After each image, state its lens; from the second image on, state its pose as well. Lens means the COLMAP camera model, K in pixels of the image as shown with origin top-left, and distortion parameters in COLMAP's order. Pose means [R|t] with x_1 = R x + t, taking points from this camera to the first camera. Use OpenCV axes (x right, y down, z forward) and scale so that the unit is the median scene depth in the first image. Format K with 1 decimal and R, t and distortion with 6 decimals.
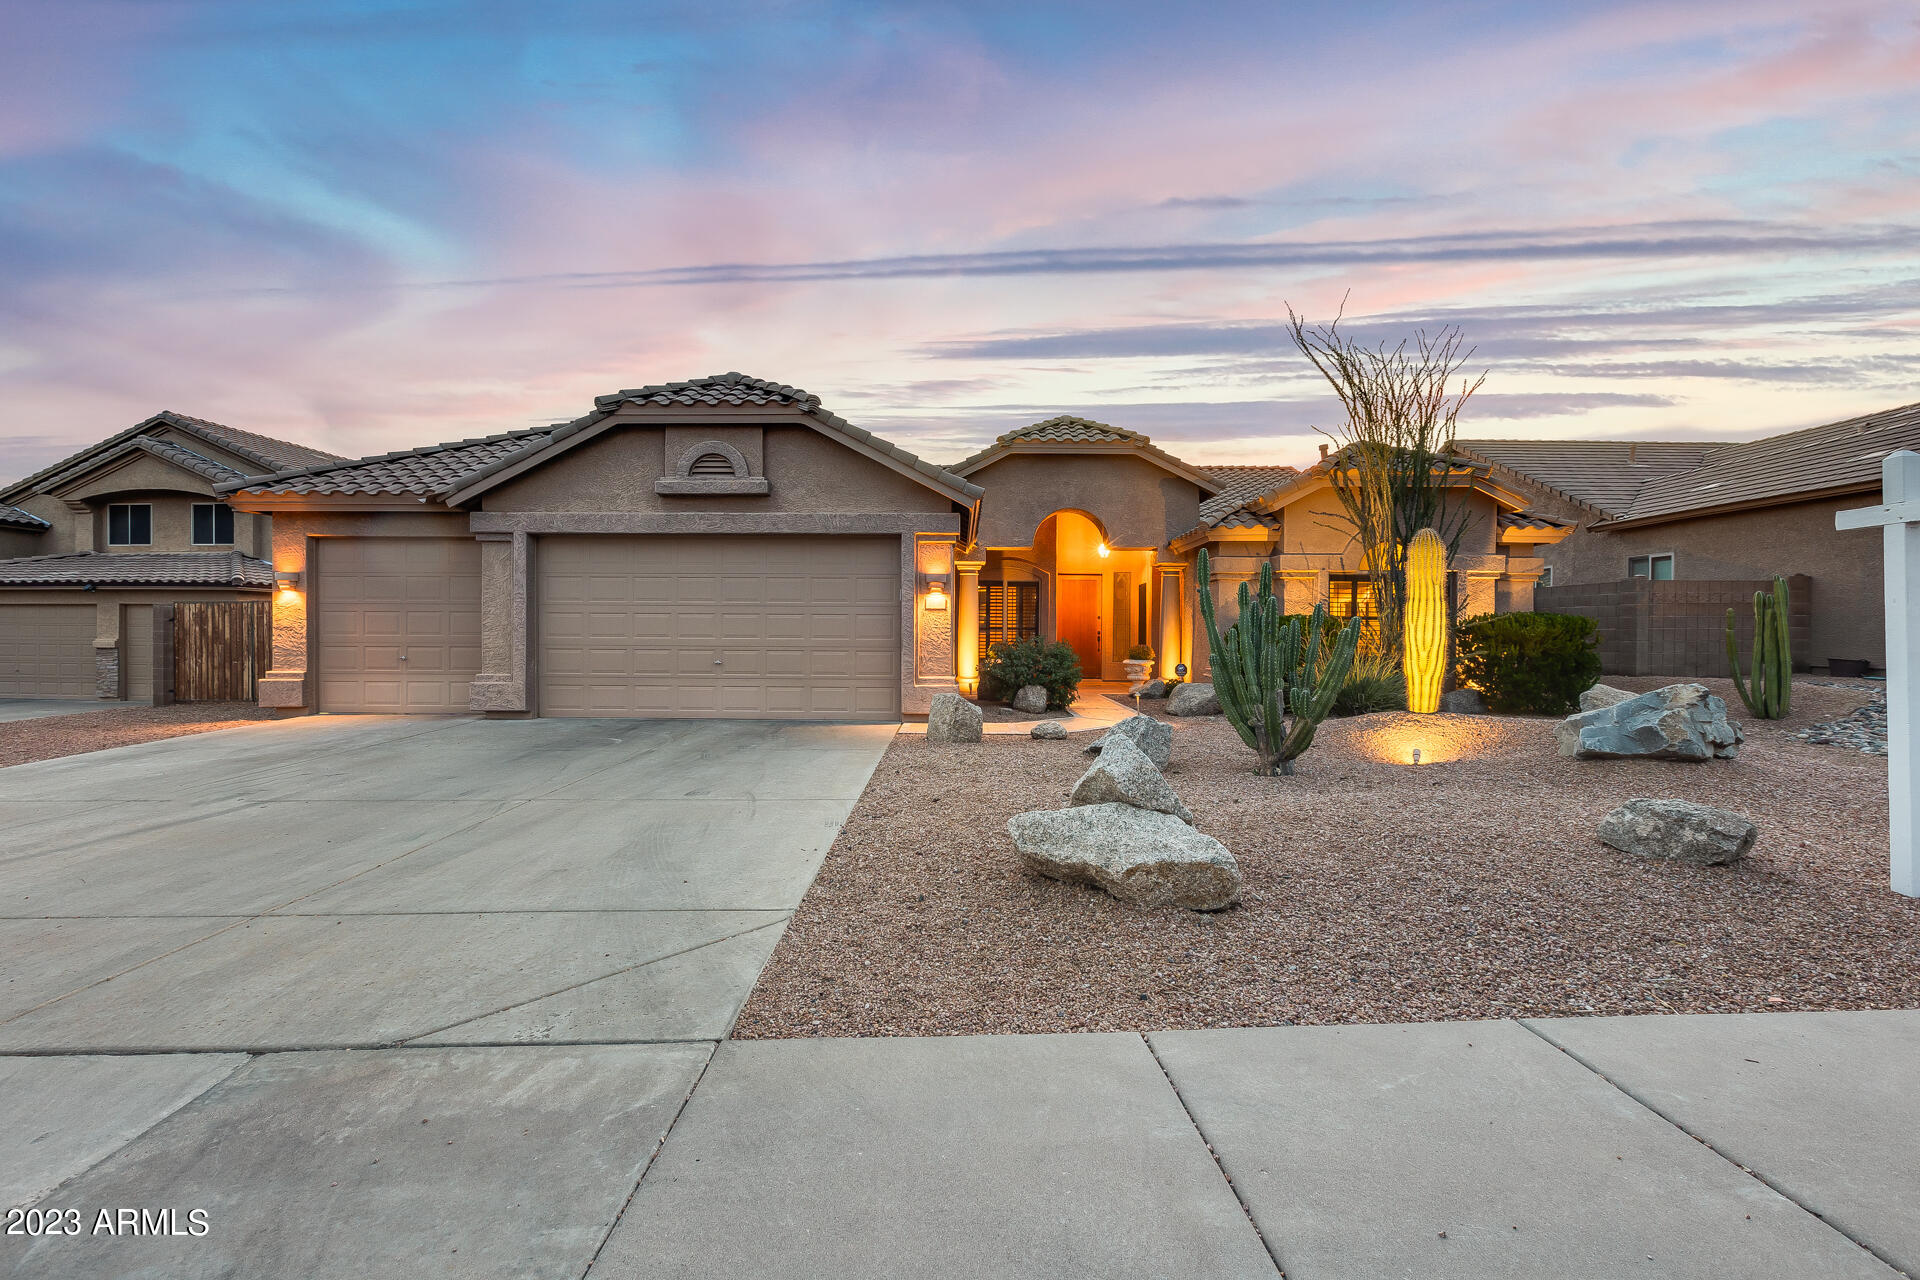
lens RADIAL K [[955.9, 0, 889.9], [0, 955.9, 664.1], [0, 0, 1]] dist [-0.052580, 0.000099]
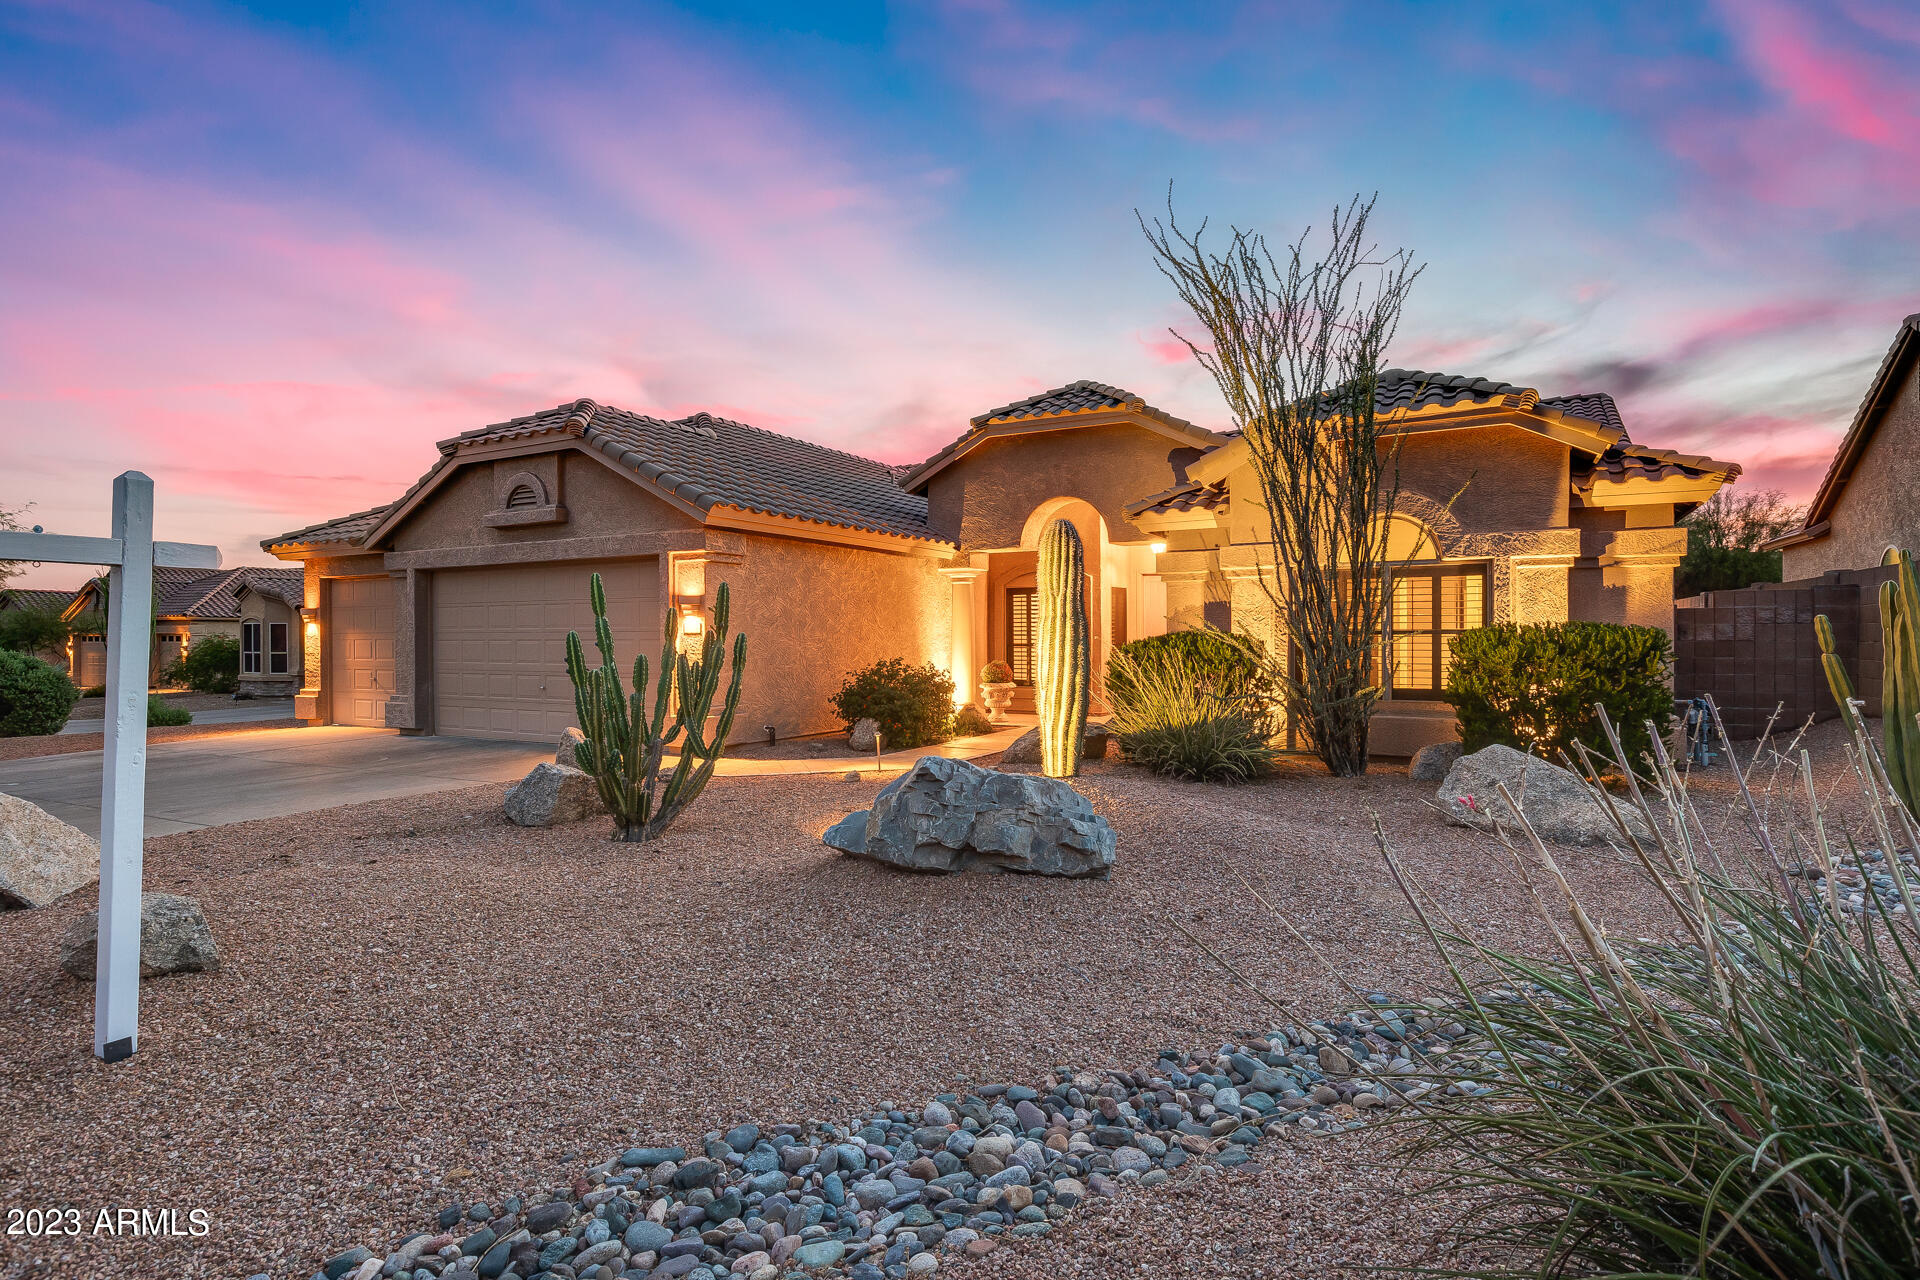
lens RADIAL K [[949.3, 0, 949.2], [0, 949.3, 632.4], [0, 0, 1]] dist [-0.002255, -0.000812]
pose [[0.889528, -0.013273, -0.456688, 0.658125], [-0.004517, 0.999274, -0.037839, -0.023777], [0.456858, 0.035722, 0.888822, 0.285472]]
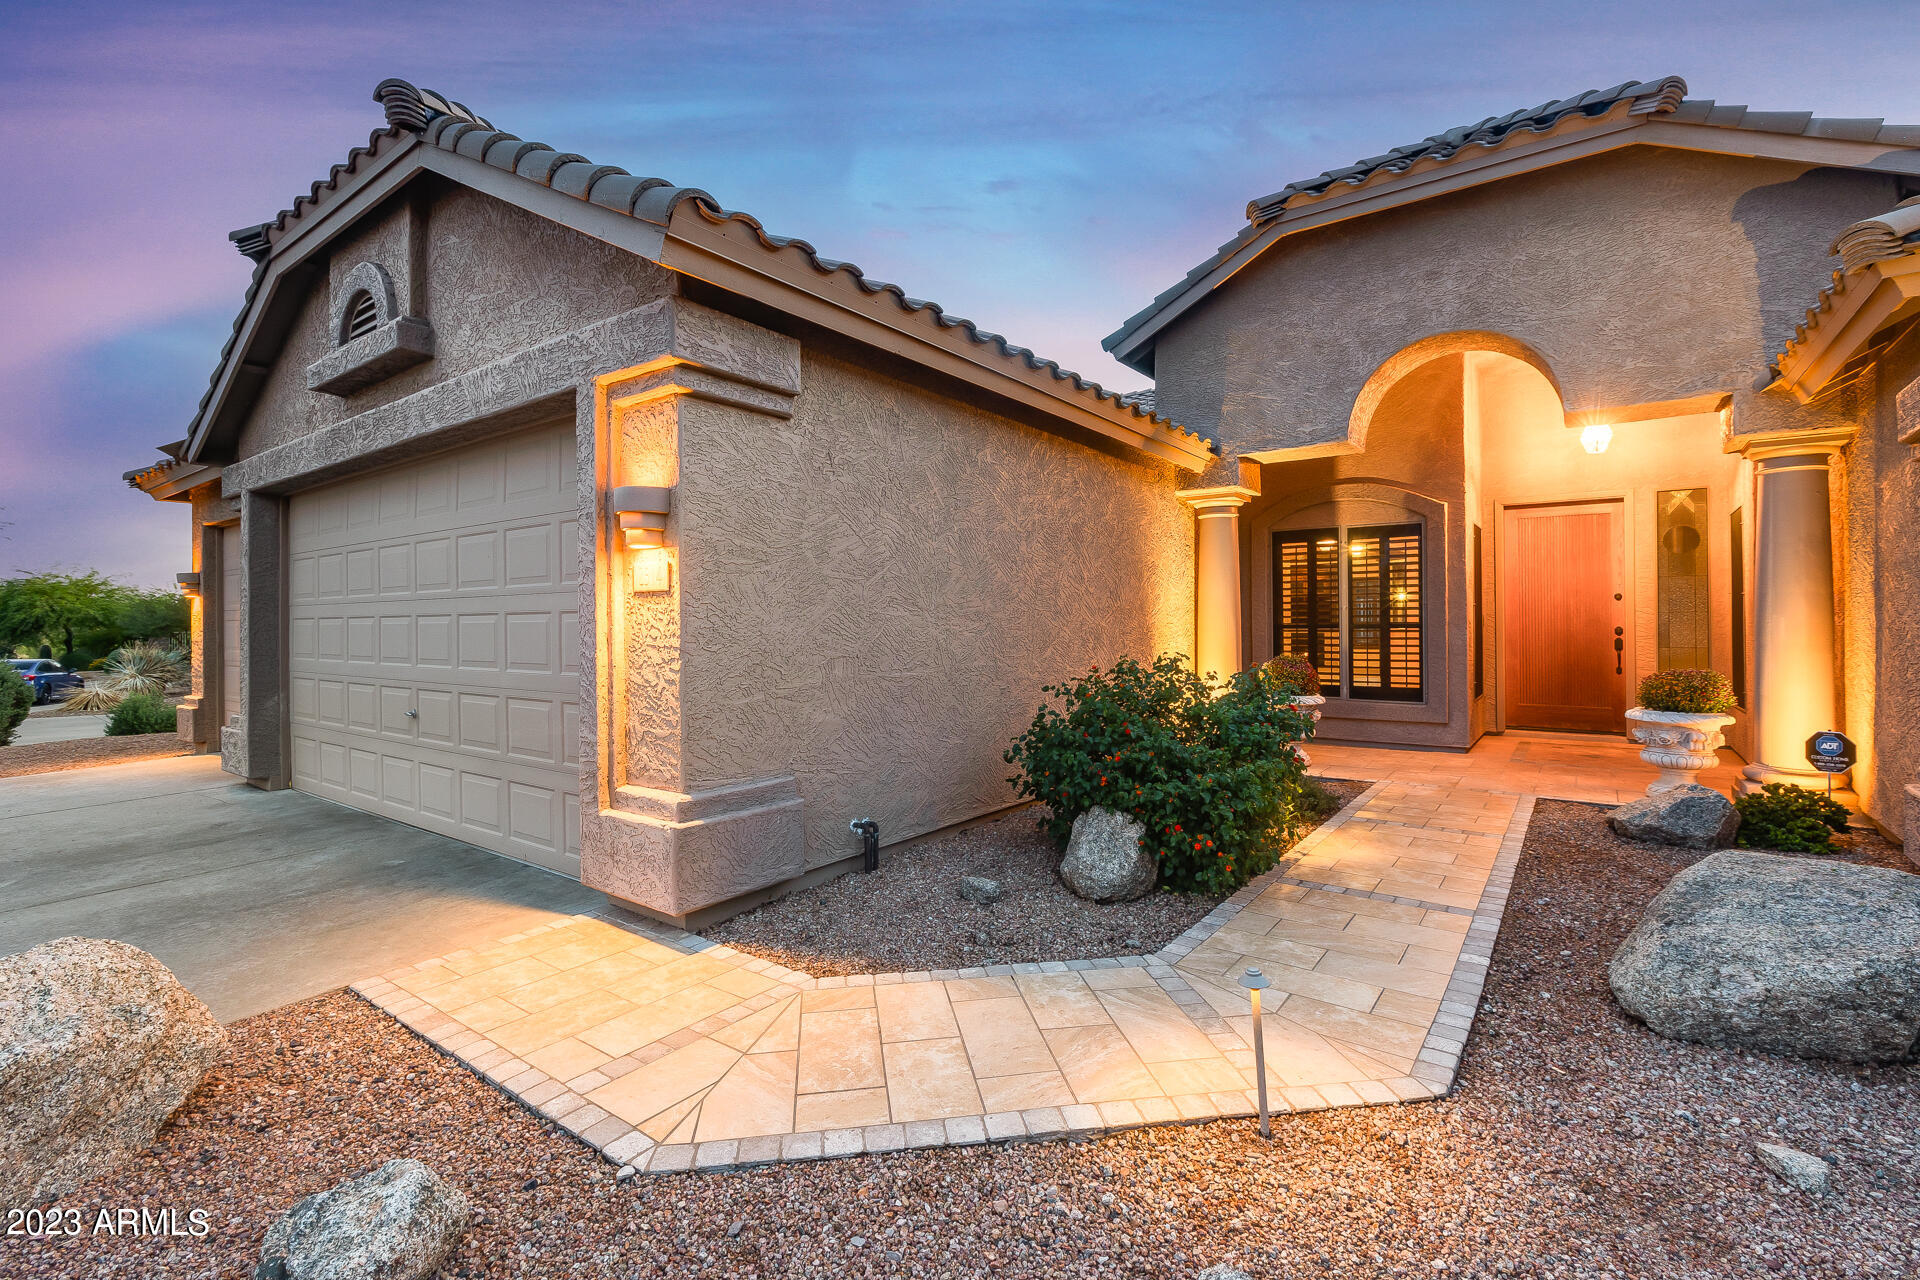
lens RADIAL K [[861.0, 0, 958.0], [0, 861.0, 624.8], [0, 0, 1]] dist [0.001800, -0.000396]
pose [[0.825103, -0.011642, -0.564862, 0.298926], [-0.005280, 0.999585, -0.028315, -0.036196], [0.564957, 0.026346, 0.824700, 0.773750]]
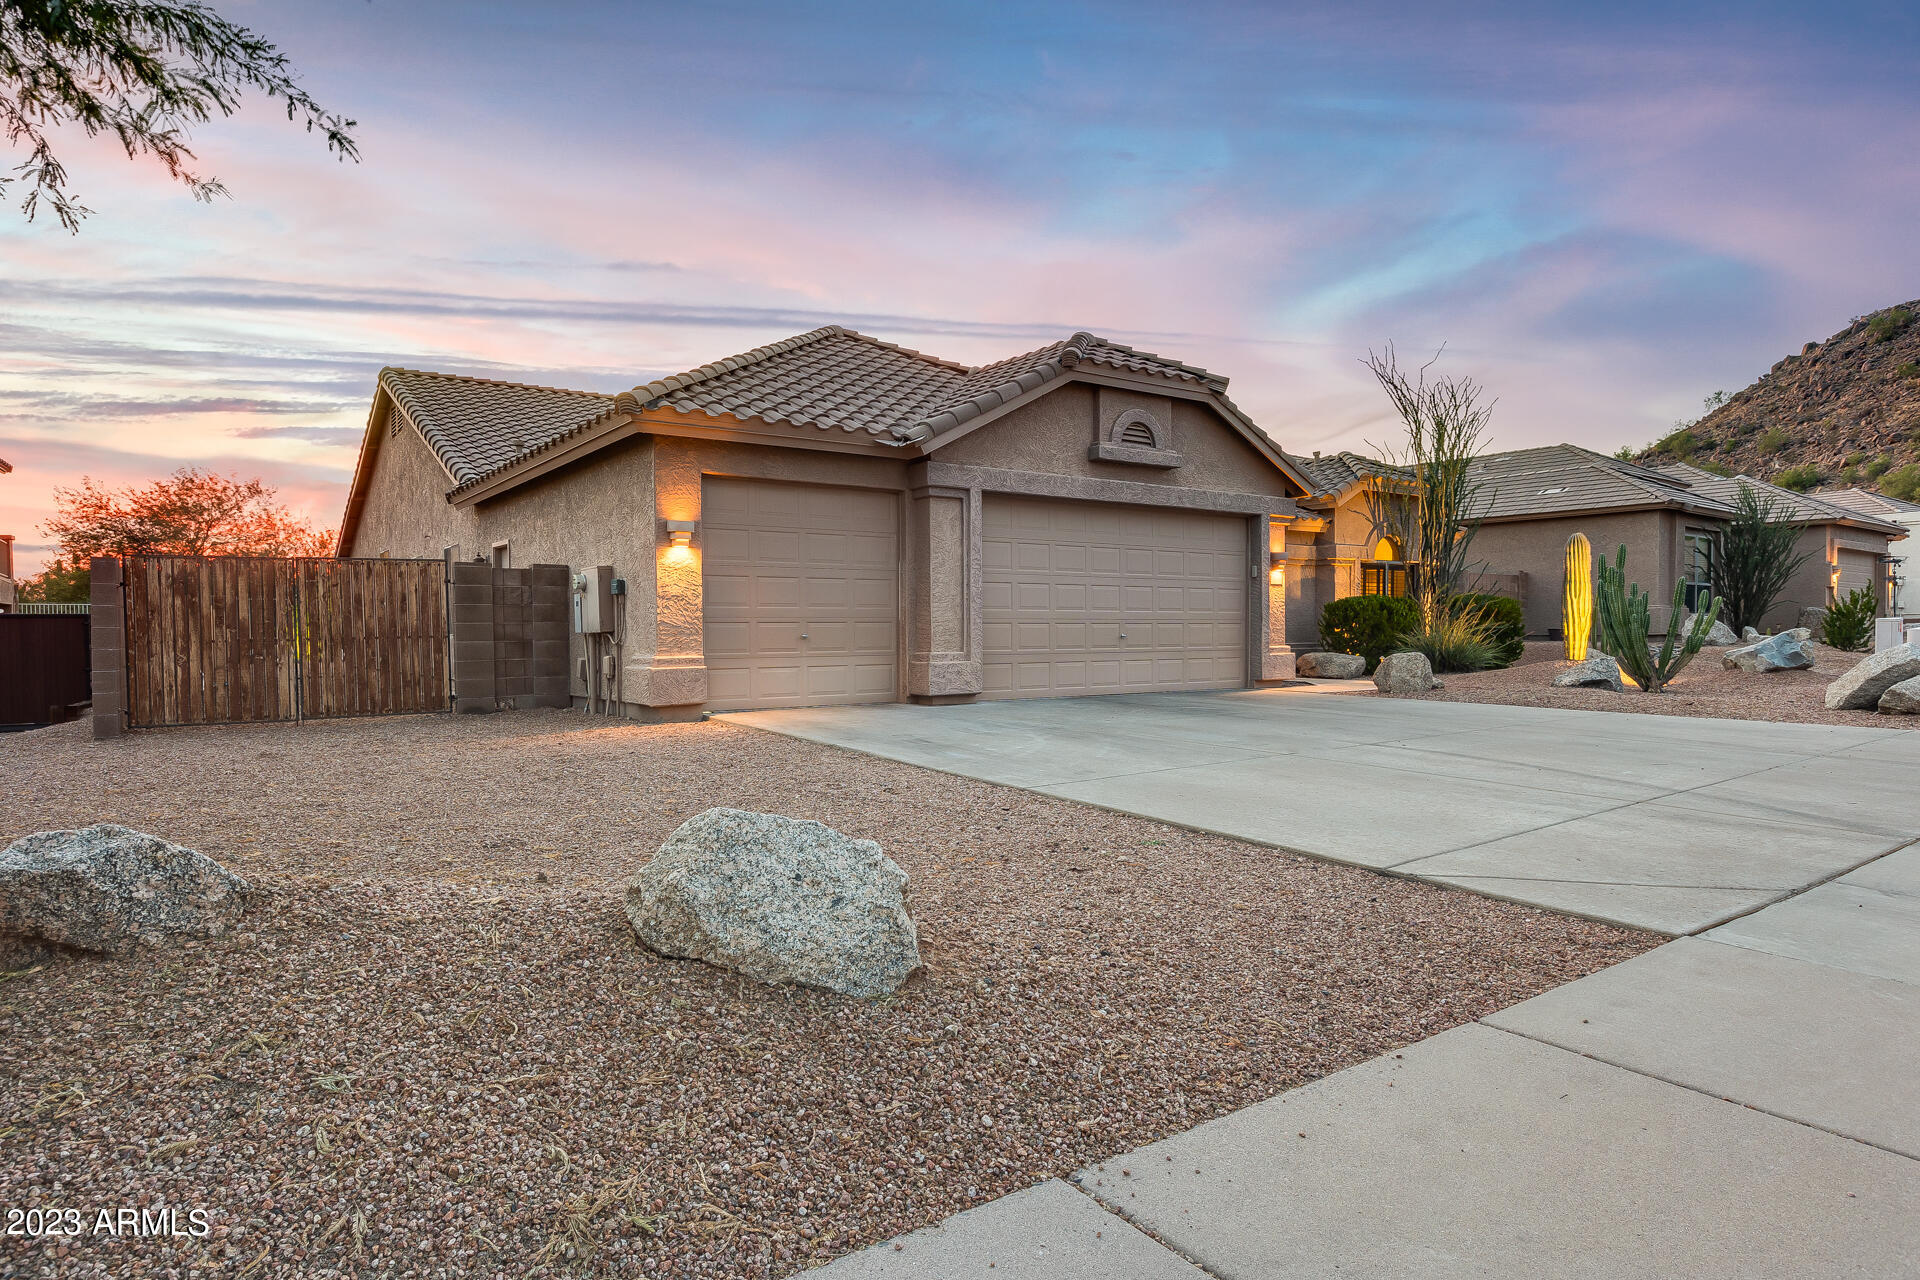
lens RADIAL K [[1140.7, 0, 960.0], [0, 1140.7, 640.0], [0, 0, 1]] dist [-0.007799, -0.003928]
pose [[0.794130, -0.015763, 0.607543, -0.998111], [0.029976, 0.999463, -0.013250, 0.012565], [-0.607008, 0.028734, 0.794176, 0.171997]]
